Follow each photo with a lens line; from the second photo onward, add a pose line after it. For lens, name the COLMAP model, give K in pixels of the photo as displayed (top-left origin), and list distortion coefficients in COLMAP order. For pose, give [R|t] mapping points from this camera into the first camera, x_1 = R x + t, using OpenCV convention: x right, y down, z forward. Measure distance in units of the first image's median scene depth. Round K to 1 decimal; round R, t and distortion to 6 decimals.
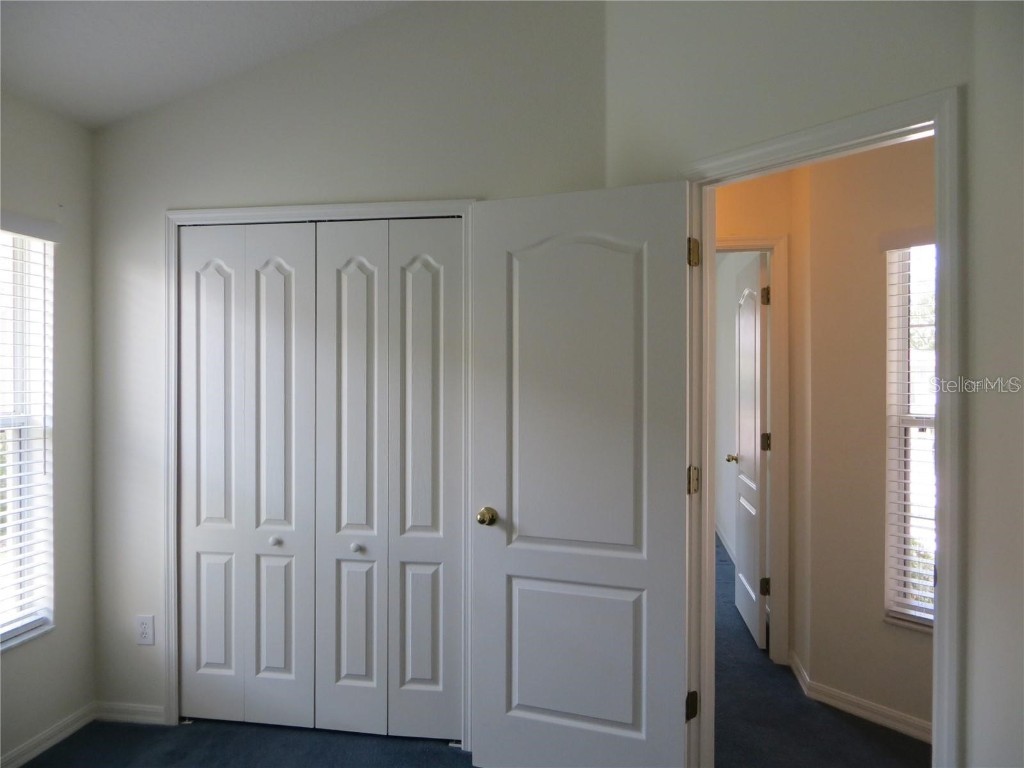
lens RADIAL K [[772.7, 0, 511.7], [0, 772.7, 382.9], [0, 0, 1]] dist [-0.037298, 0.009644]
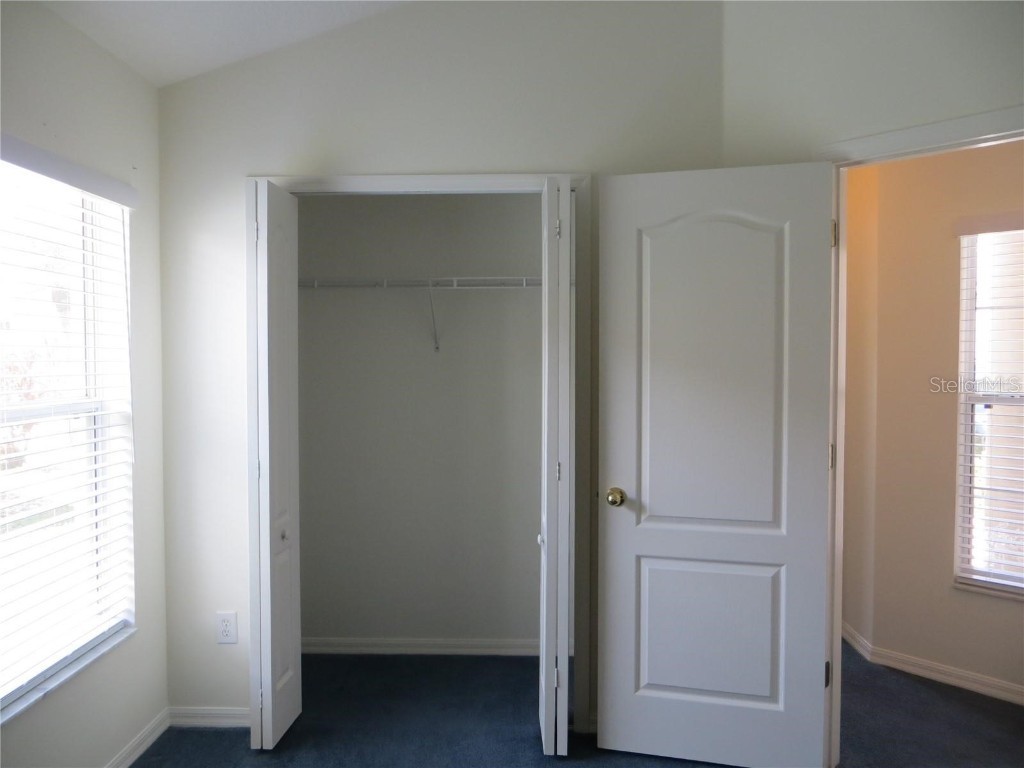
lens RADIAL K [[772.7, 0, 512.9], [0, 772.7, 385.4], [0, 0, 1]] dist [-0.037298, 0.009644]
pose [[0.992205, -0.006023, 0.124468, -0.265503], [0.002623, 0.999619, 0.027462, 0.001943], [-0.124586, -0.026922, 0.991844, 0.037604]]
